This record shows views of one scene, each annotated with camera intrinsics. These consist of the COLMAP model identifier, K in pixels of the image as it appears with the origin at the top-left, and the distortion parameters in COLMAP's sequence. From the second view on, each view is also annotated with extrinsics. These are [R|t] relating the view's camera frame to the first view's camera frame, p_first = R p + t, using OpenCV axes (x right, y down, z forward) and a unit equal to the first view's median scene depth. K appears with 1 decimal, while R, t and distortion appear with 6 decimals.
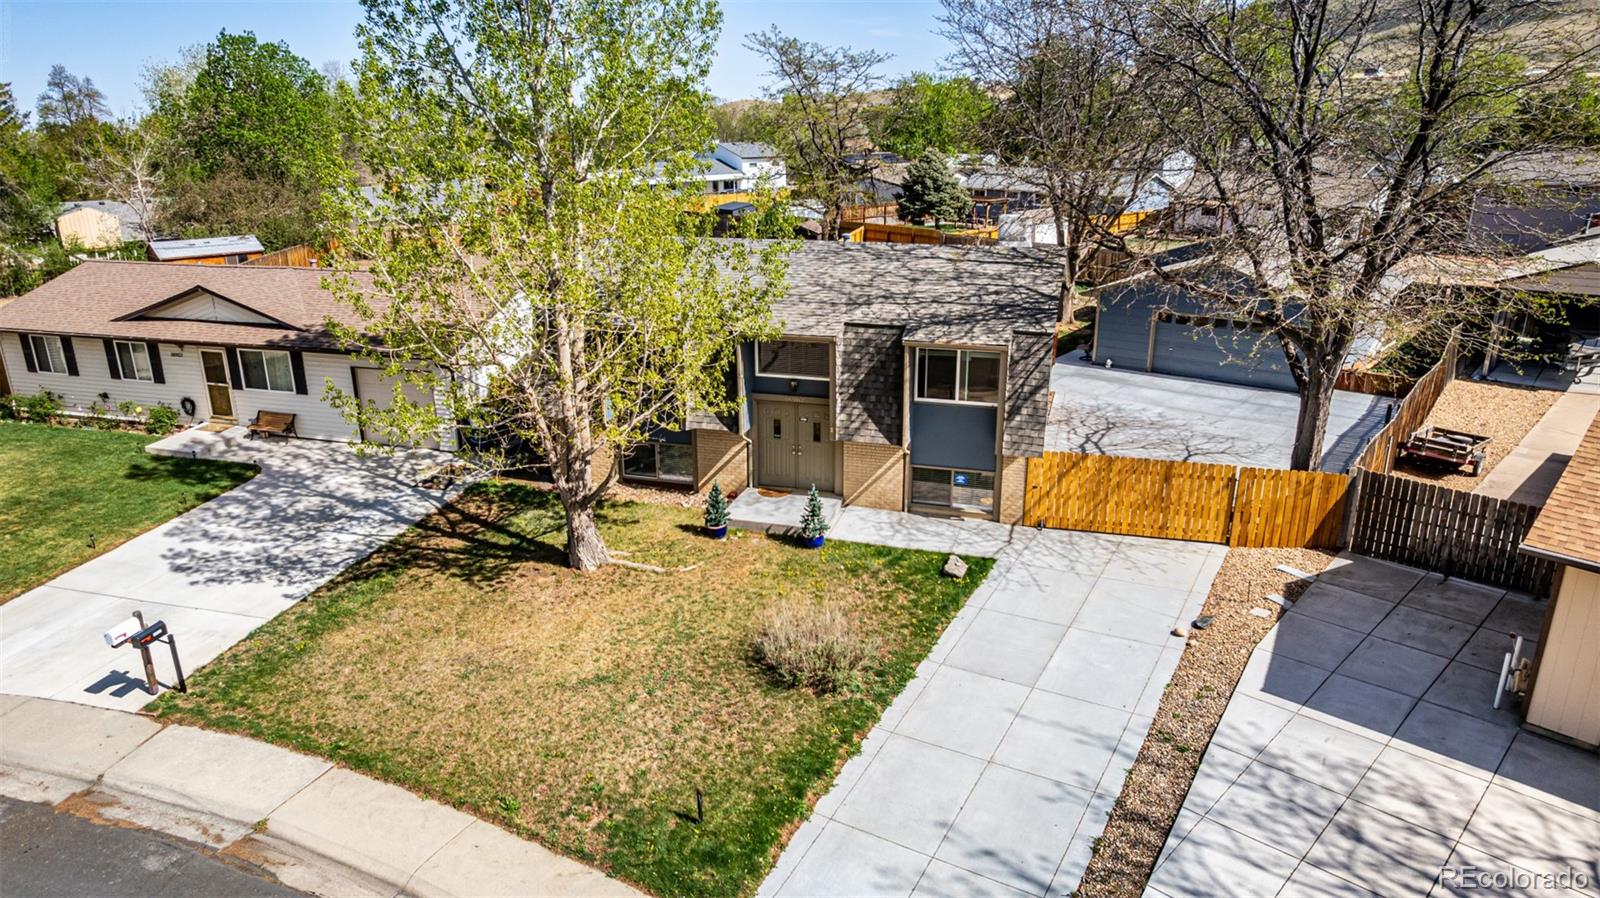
lens RADIAL K [[1022.2, 0, 795.4], [0, 1022.2, 452.1], [0, 0, 1]] dist [-0.075993, 0.068815]
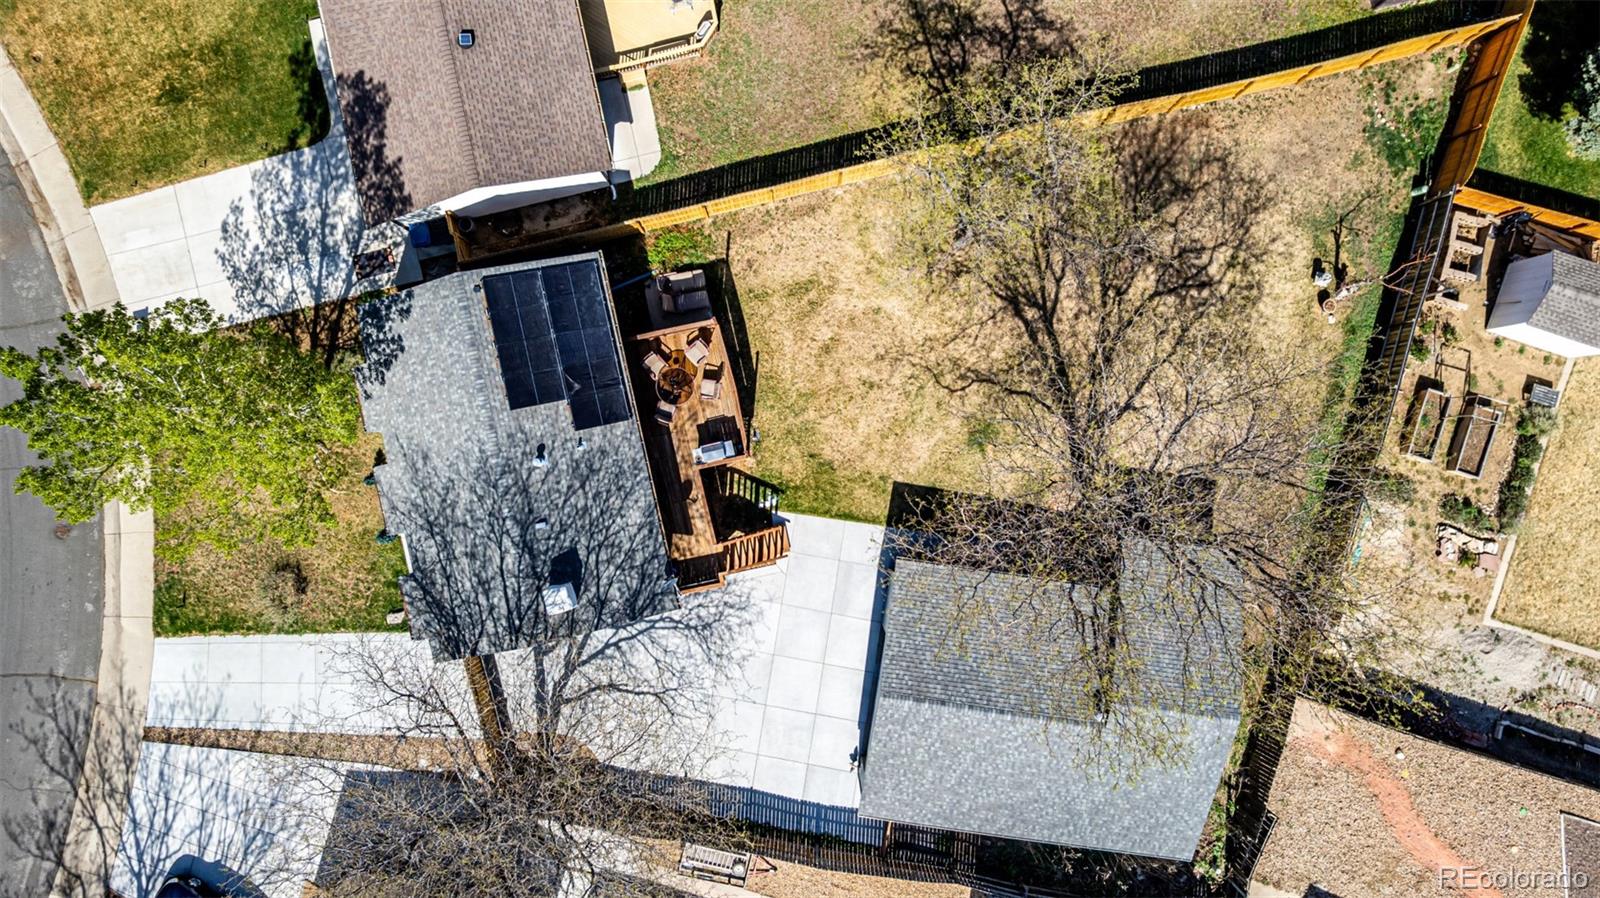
lens RADIAL K [[1022.2, 0, 795.4], [0, 1022.2, 452.1], [0, 0, 1]] dist [-0.075993, 0.068815]
pose [[0.489974, 0.871735, 0.002138, 0.228342], [-0.264553, 0.146359, 0.953200, -1.769148], [0.830625, -0.467609, 0.302332, 1.095094]]
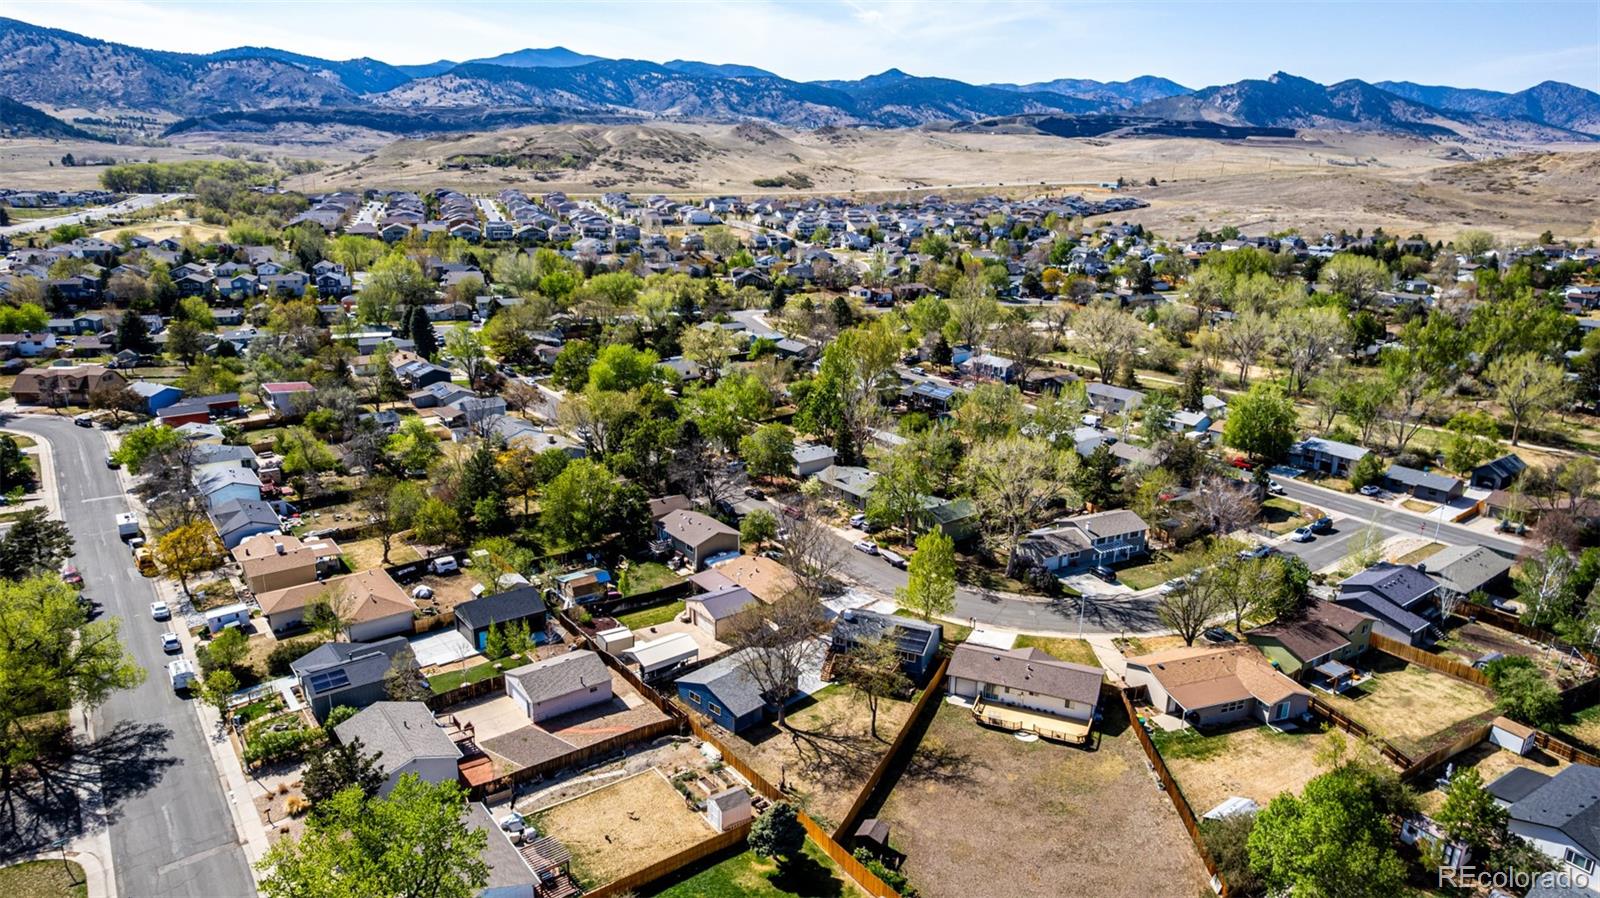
lens RADIAL K [[1022.2, 0, 795.4], [0, 1022.2, 452.1], [0, 0, 1]] dist [-0.075993, 0.068815]
pose [[-0.994090, -0.034235, 0.103016, -0.025052], [0.030448, 0.822945, 0.567305, -4.282268], [-0.104198, 0.567089, -0.817039, 5.373967]]
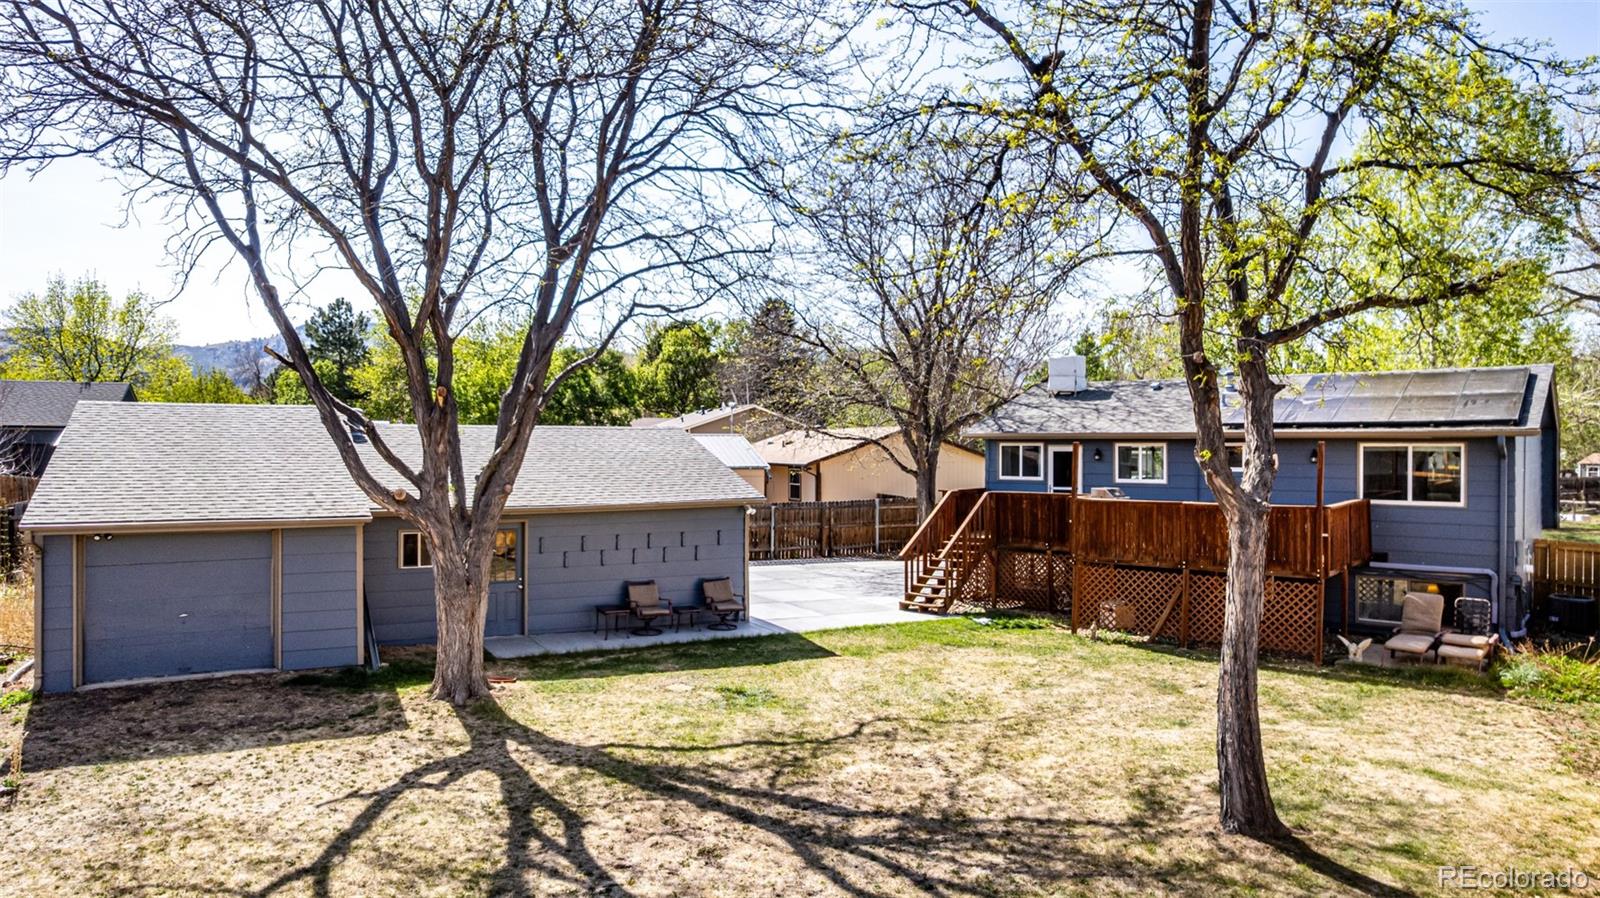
lens RADIAL K [[1024.1, 0, 796.1], [0, 1024.1, 454.1], [0, 0, 1]] dist [-0.090526, 0.086556]
pose [[-0.926945, -0.000326, 0.375196, 0.078922], [0.119936, 0.947274, 0.297133, -0.563860], [-0.355510, 0.320426, -0.878032, 2.415878]]
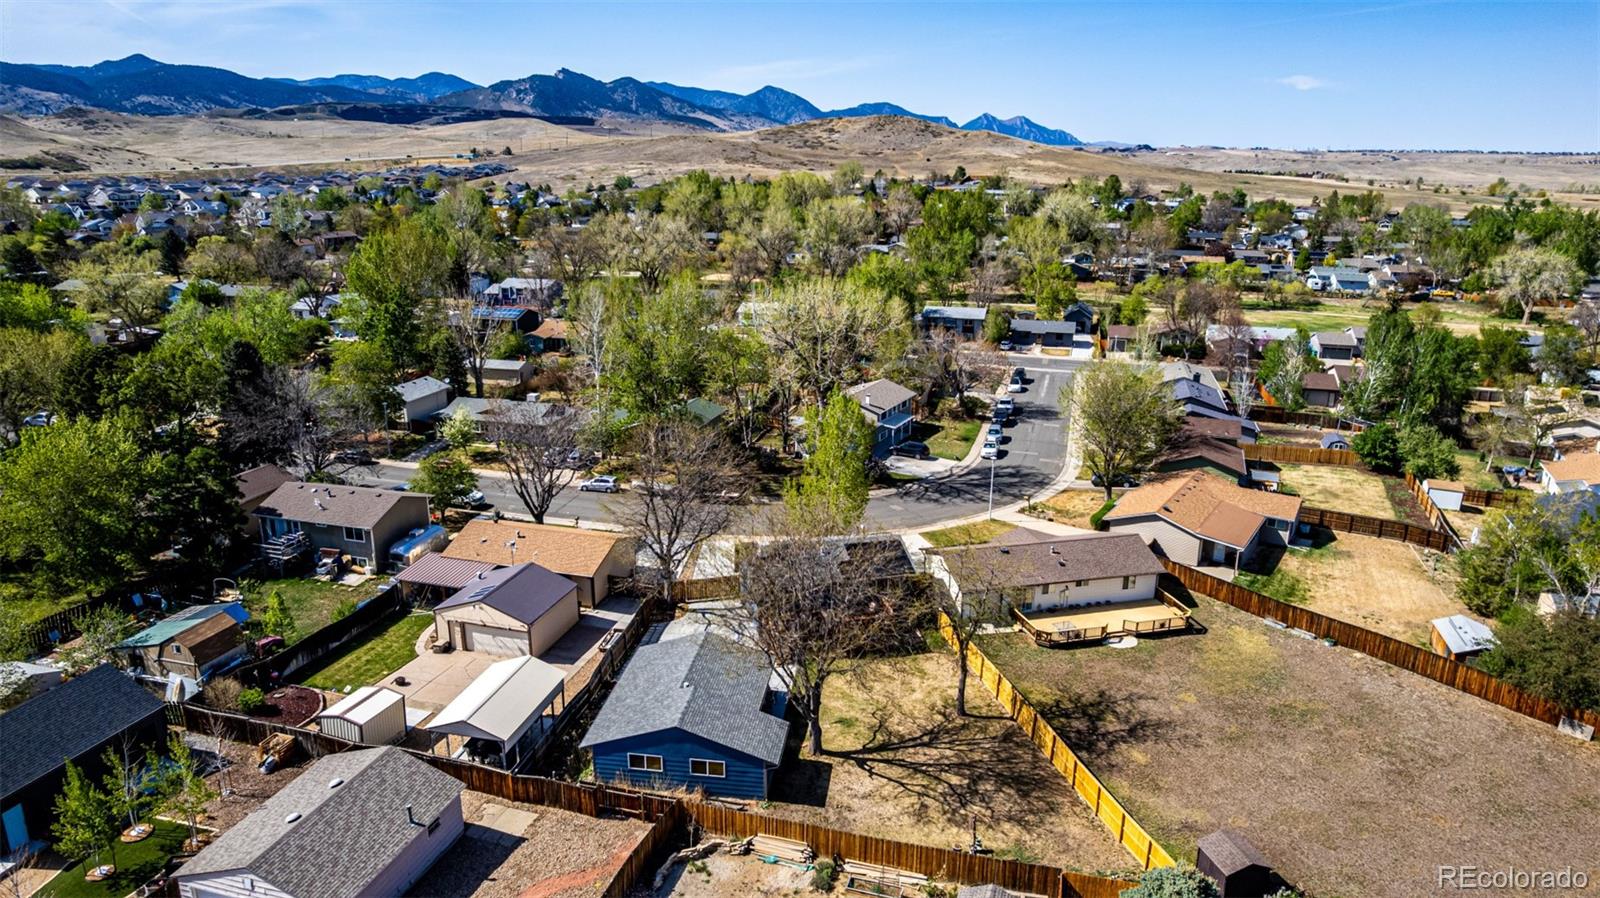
lens RADIAL K [[1022.2, 0, 795.4], [0, 1022.2, 452.1], [0, 0, 1]] dist [-0.075993, 0.068815]
pose [[-0.859752, 0.145986, -0.489402, 1.770808], [-0.158338, 0.834863, 0.527193, -2.324642], [0.485546, 0.530747, -0.694660, 3.394279]]
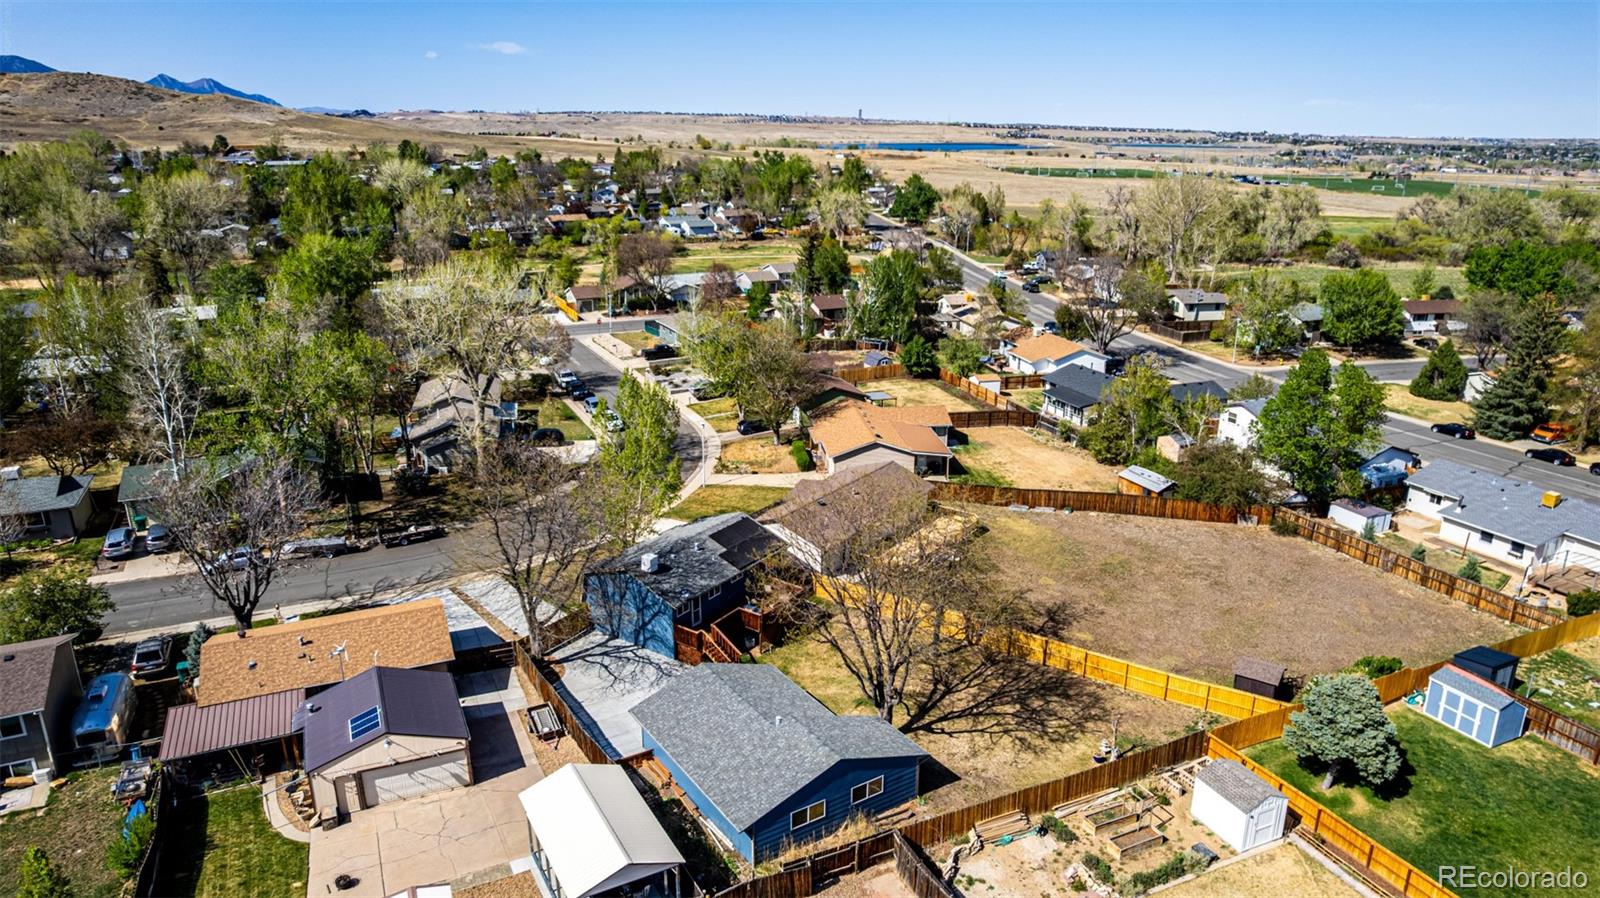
lens RADIAL K [[1022.2, 0, 795.4], [0, 1022.2, 452.1], [0, 0, 1]] dist [-0.075993, 0.068815]
pose [[-0.315714, 0.298607, -0.900643, 2.696343], [-0.296903, 0.870437, 0.392669, -1.821545], [0.901207, 0.391375, -0.186152, 1.961582]]
